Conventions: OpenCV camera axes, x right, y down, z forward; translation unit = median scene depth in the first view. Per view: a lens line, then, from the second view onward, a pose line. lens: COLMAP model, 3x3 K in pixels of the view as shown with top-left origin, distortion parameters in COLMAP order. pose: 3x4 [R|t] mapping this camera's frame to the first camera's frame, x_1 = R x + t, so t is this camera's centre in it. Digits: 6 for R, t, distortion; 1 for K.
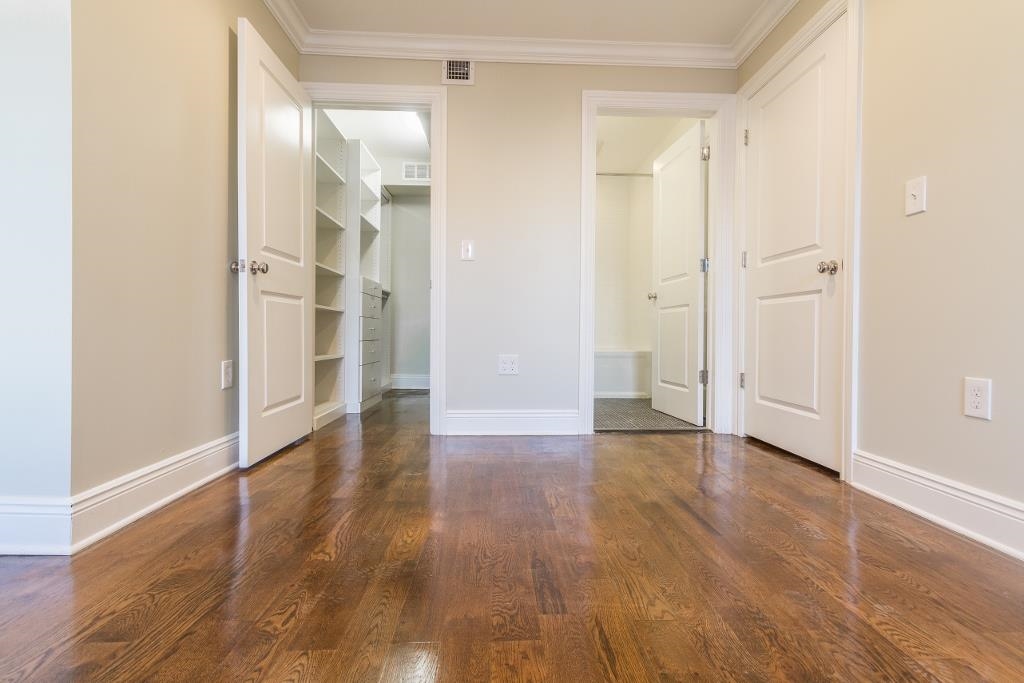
lens RADIAL K [[480.2, 0, 513.2], [0, 480.2, 332.9], [0, 0, 1]] dist [0.003740, -0.000157]
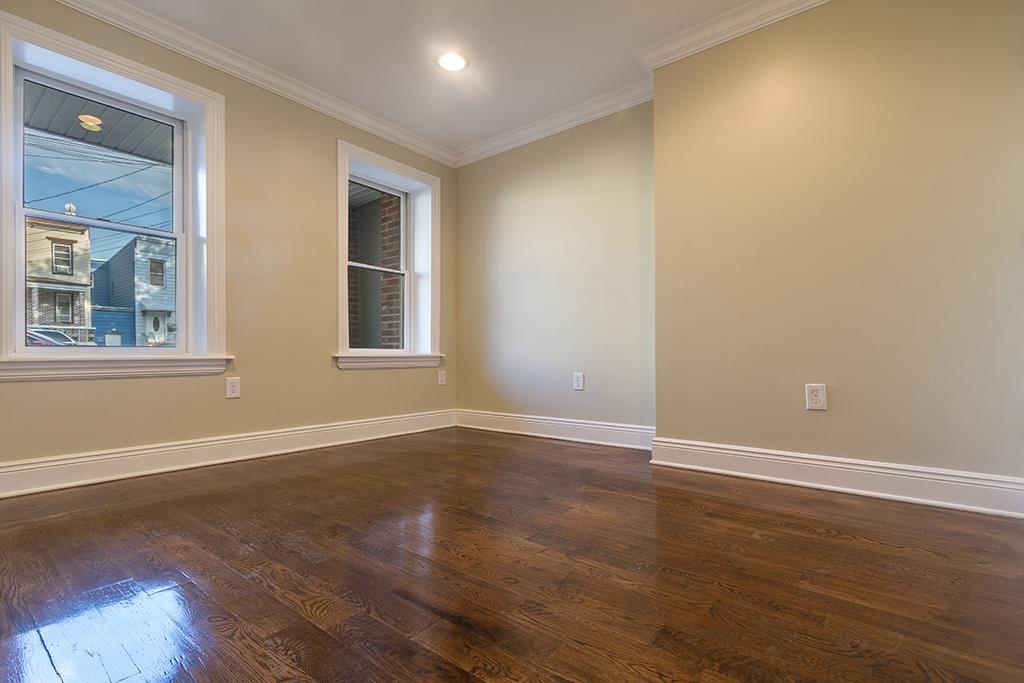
lens RADIAL K [[473.2, 0, 512.6], [0, 473.2, 355.7], [0, 0, 1]] dist [0.001056, 0.000006]
pose [[-0.653904, -0.006324, -0.756551, 0.491958], [-0.010145, 0.999948, 0.000410, -0.001785], [0.756509, 0.007944, -0.653935, 0.902234]]
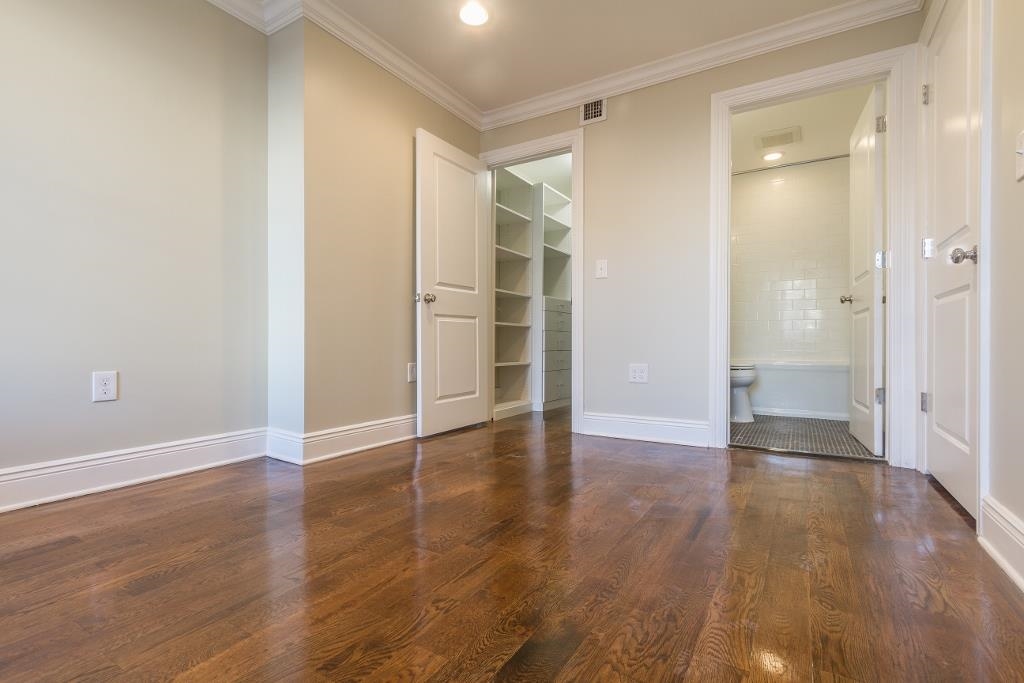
lens RADIAL K [[474.0, 0, 515.8], [0, 474.0, 342.0], [0, 0, 1]] dist [0.003384, -0.000052]
pose [[0.831459, -0.006451, -0.555549, 0.357532], [0.002056, 0.999961, -0.008535, 0.005311], [0.555582, 0.005955, 0.831440, -0.021396]]
